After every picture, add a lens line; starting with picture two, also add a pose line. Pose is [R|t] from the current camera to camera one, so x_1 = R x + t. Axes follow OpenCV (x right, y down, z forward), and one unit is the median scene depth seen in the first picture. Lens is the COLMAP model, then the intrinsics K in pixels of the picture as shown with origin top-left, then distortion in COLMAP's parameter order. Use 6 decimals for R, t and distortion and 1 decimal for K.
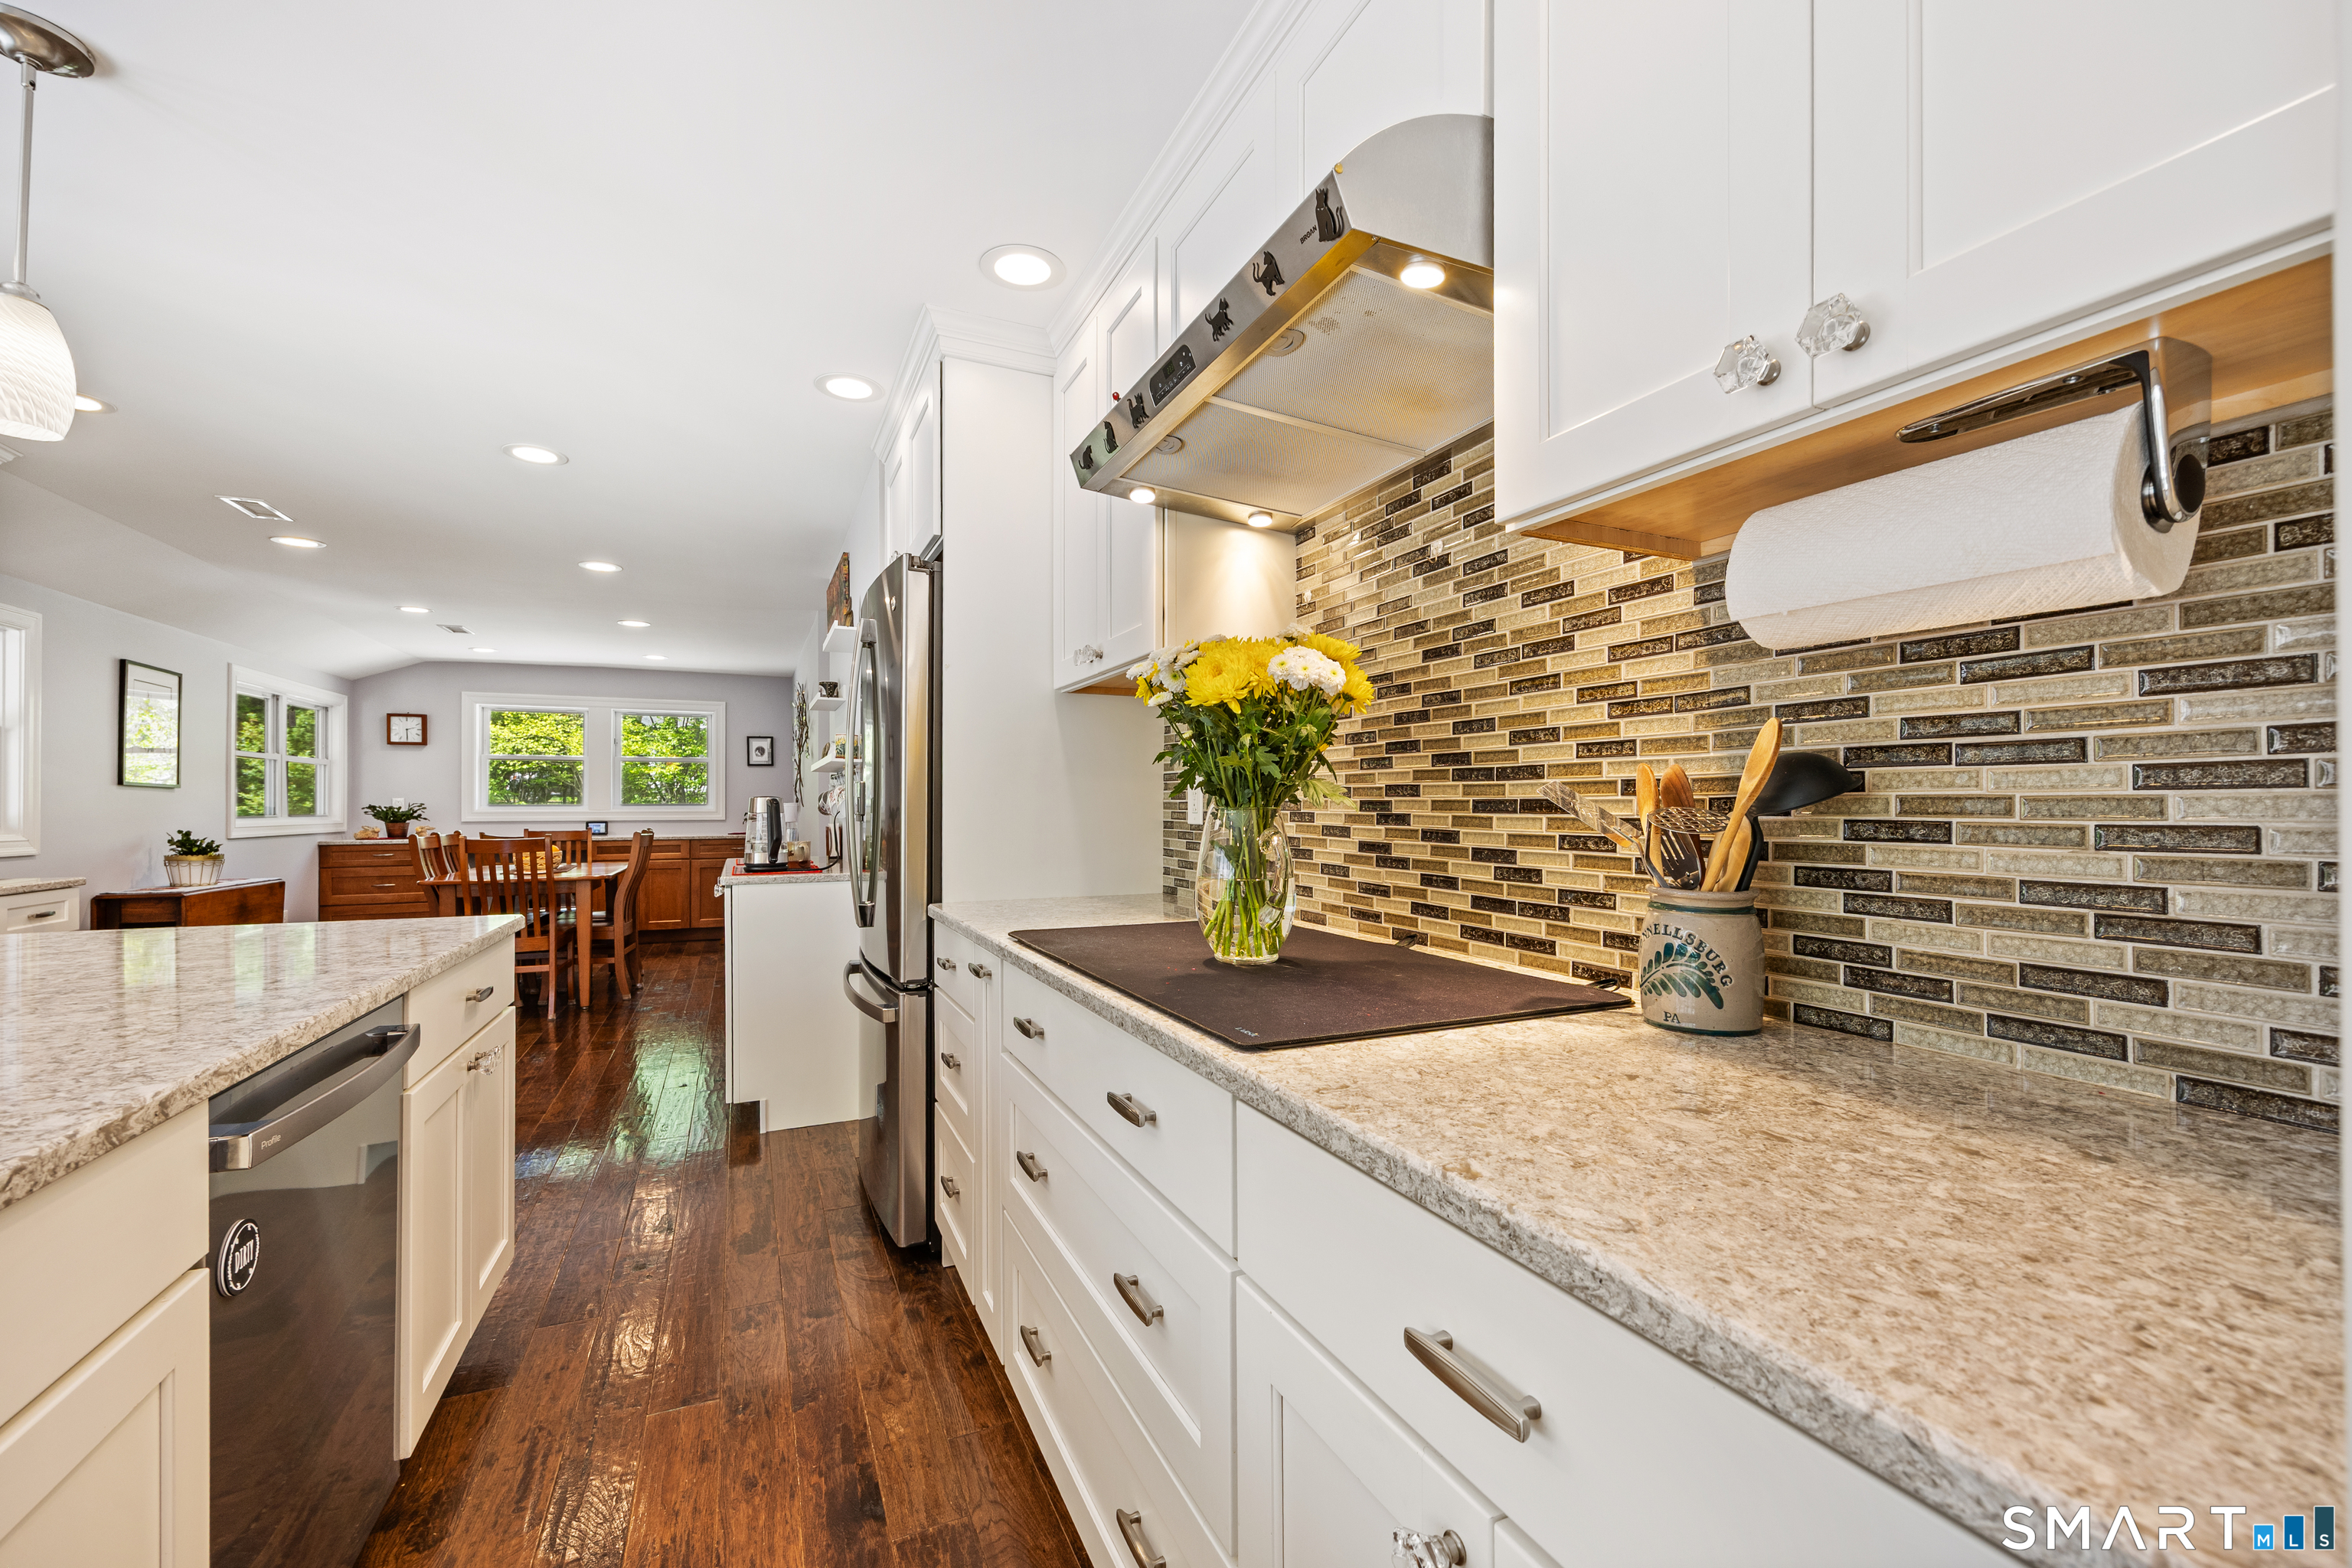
lens RADIAL K [[947.7, 0, 1140.7], [0, 947.7, 788.5], [0, 0, 1]] dist [0.001348, 0.000606]
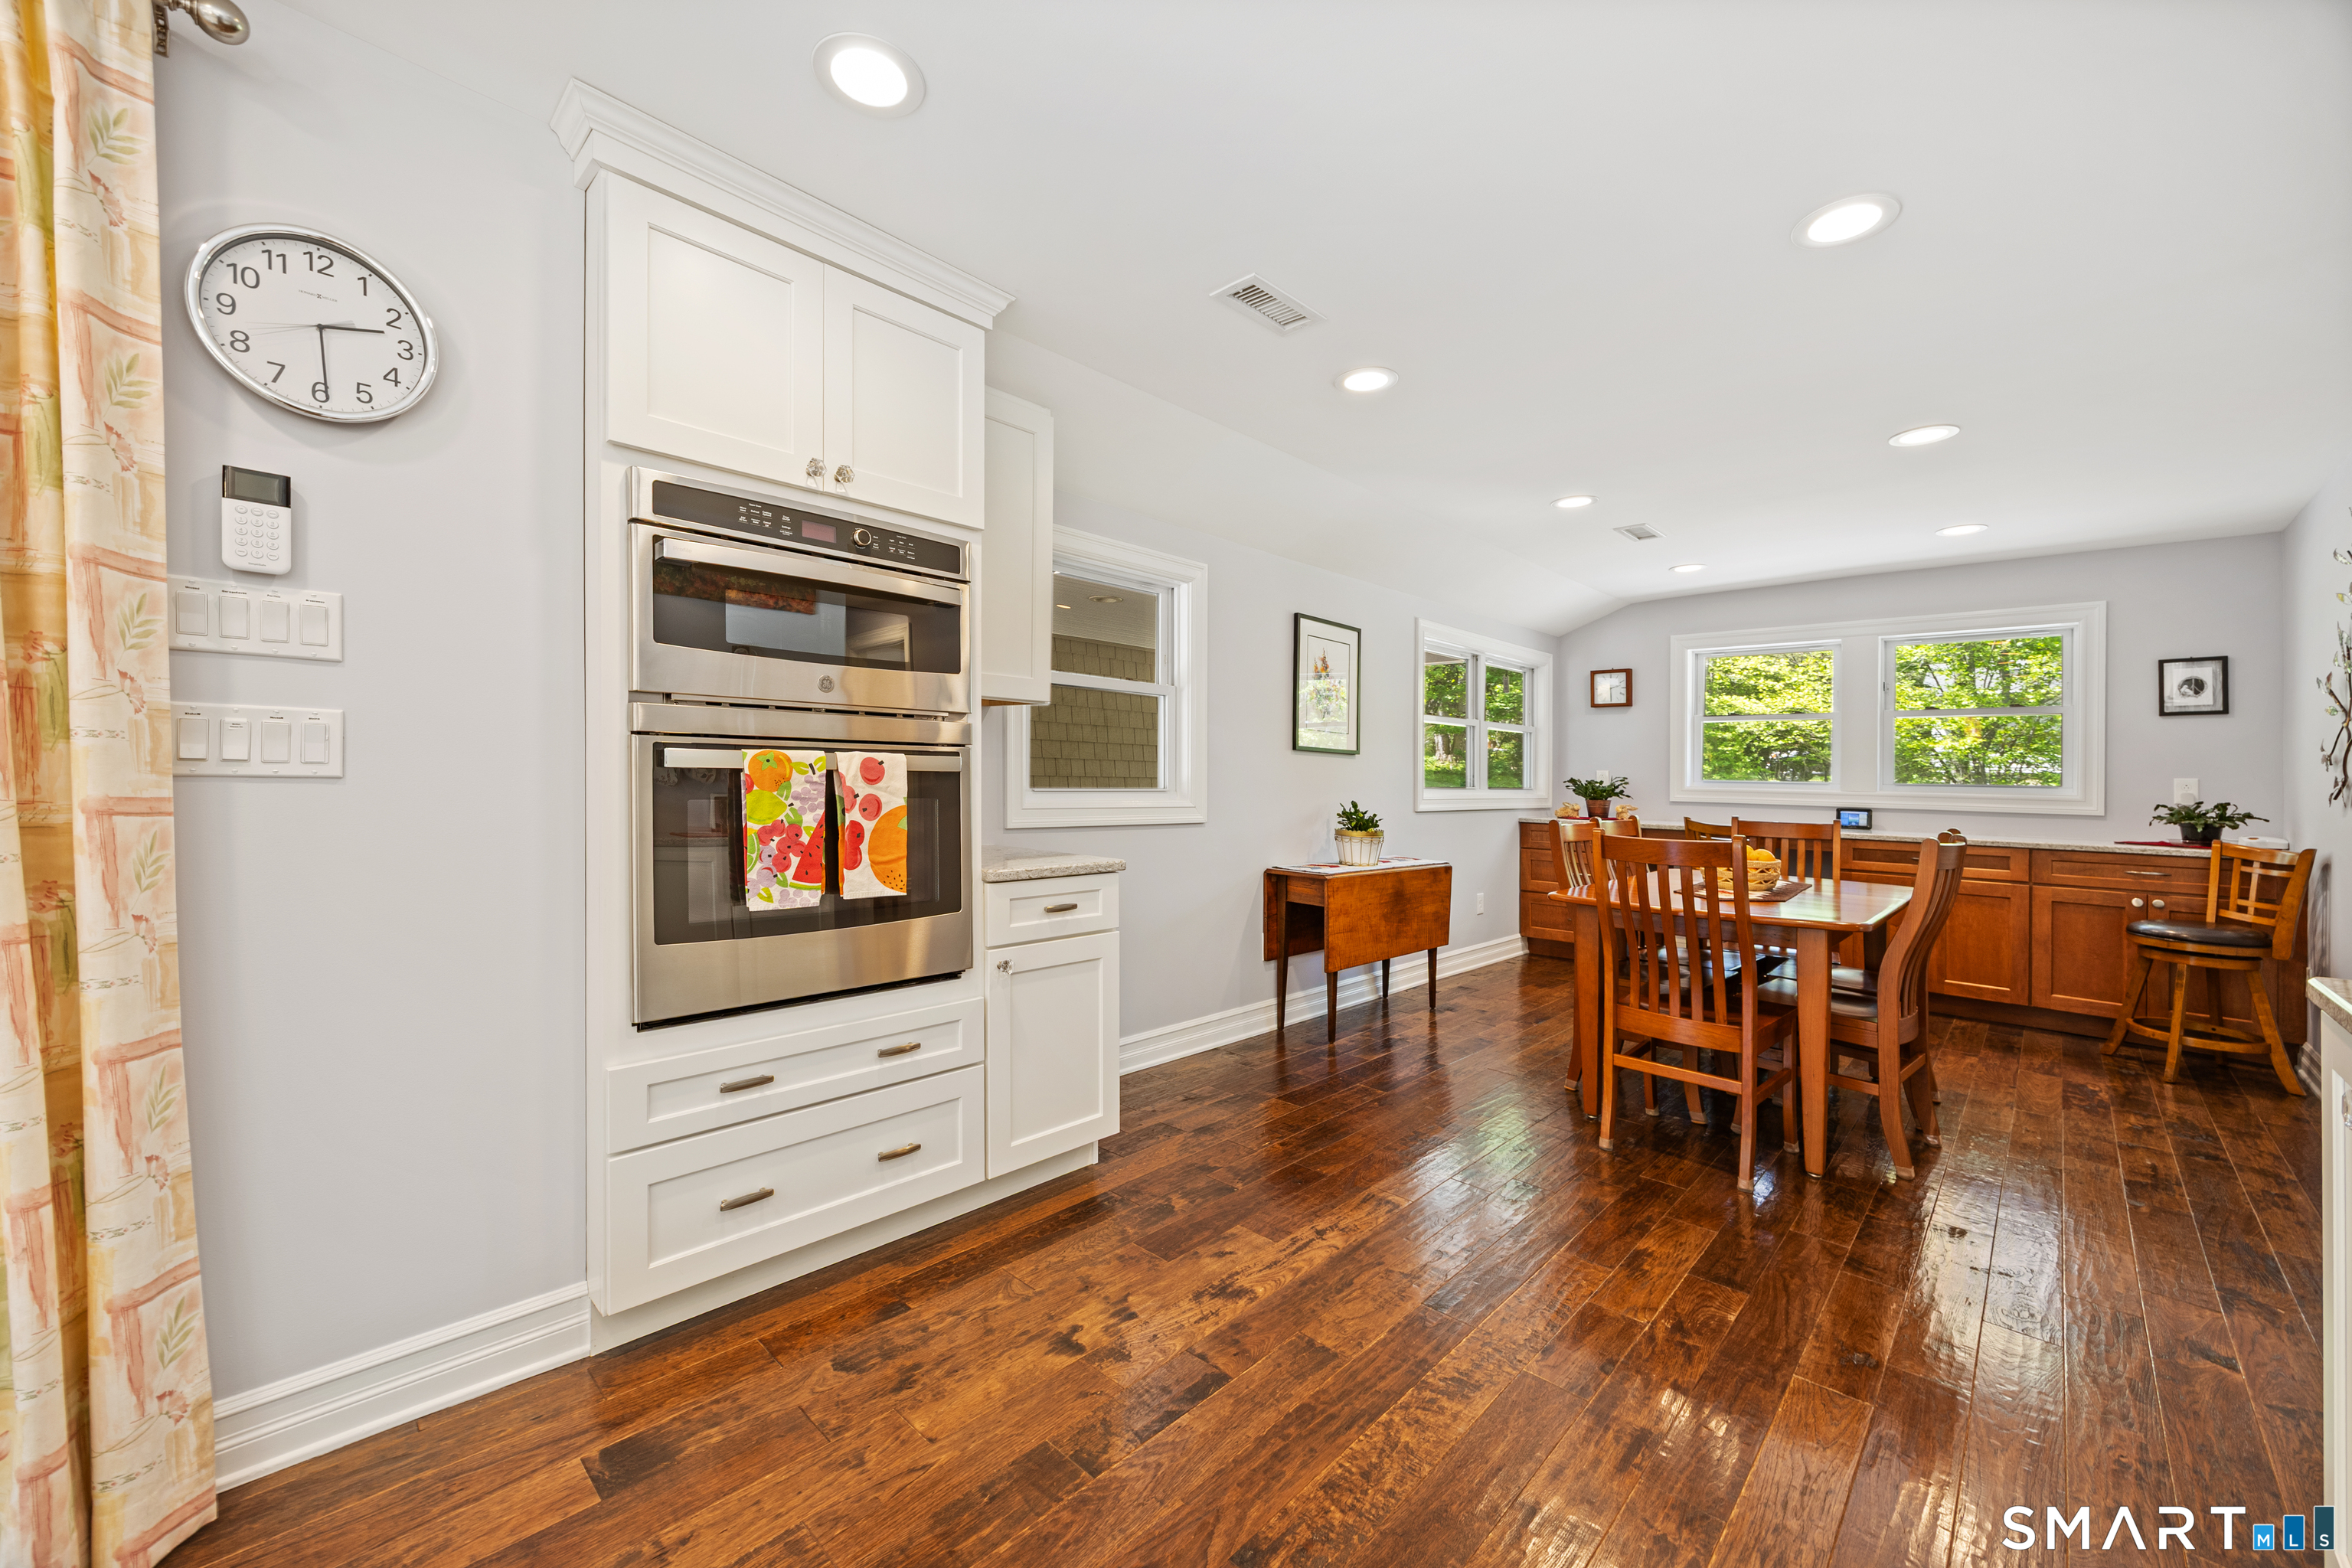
lens RADIAL K [[919.2, 0, 1189.5], [0, 919.2, 765.7], [0, 0, 1]] dist [-0.003721, 0.001436]
pose [[0.401038, 0.001622, -0.916060, -0.531607], [-0.004784, 0.999989, -0.000323, 0.022100], [0.916049, 0.004512, 0.401041, 0.975737]]
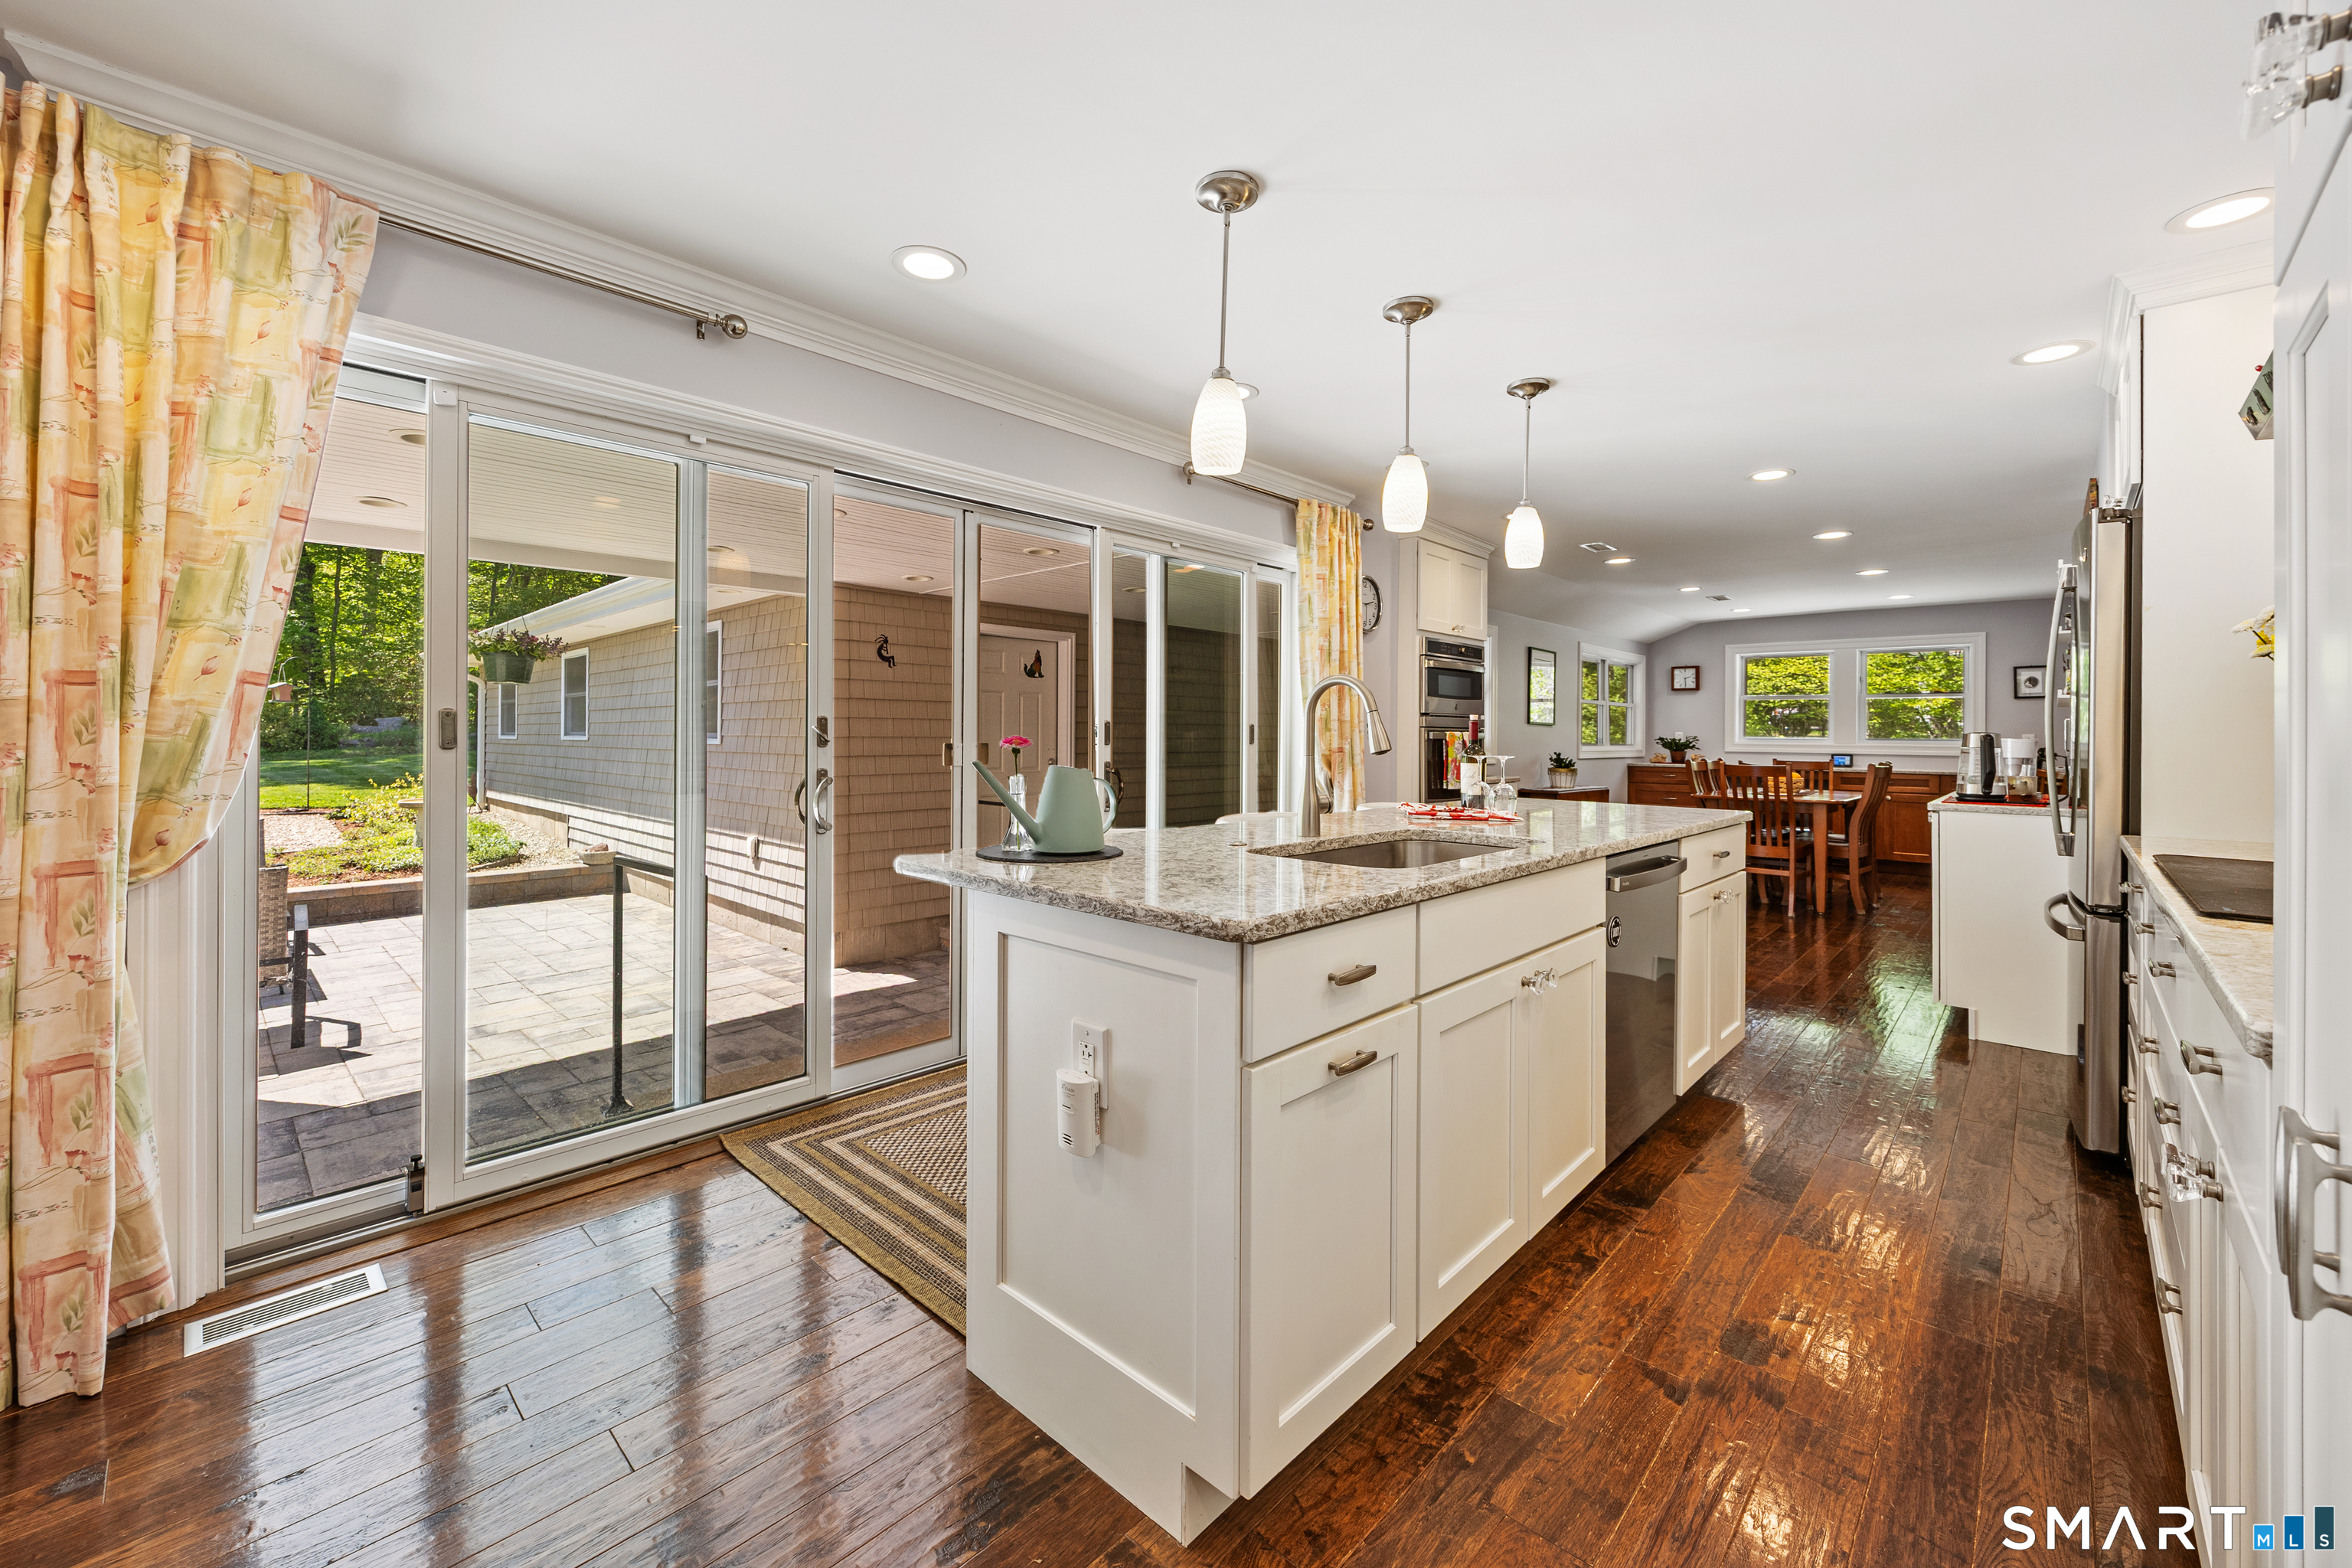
lens RADIAL K [[919.2, 0, 1190.3], [0, 919.2, 735.8], [0, 0, 1]] dist [-0.003721, 0.001436]
pose [[0.404813, 0.009008, -0.914355, 0.255473], [0.004070, 0.999924, 0.011653, -0.005322], [0.914390, -0.008438, 0.404746, -0.320611]]
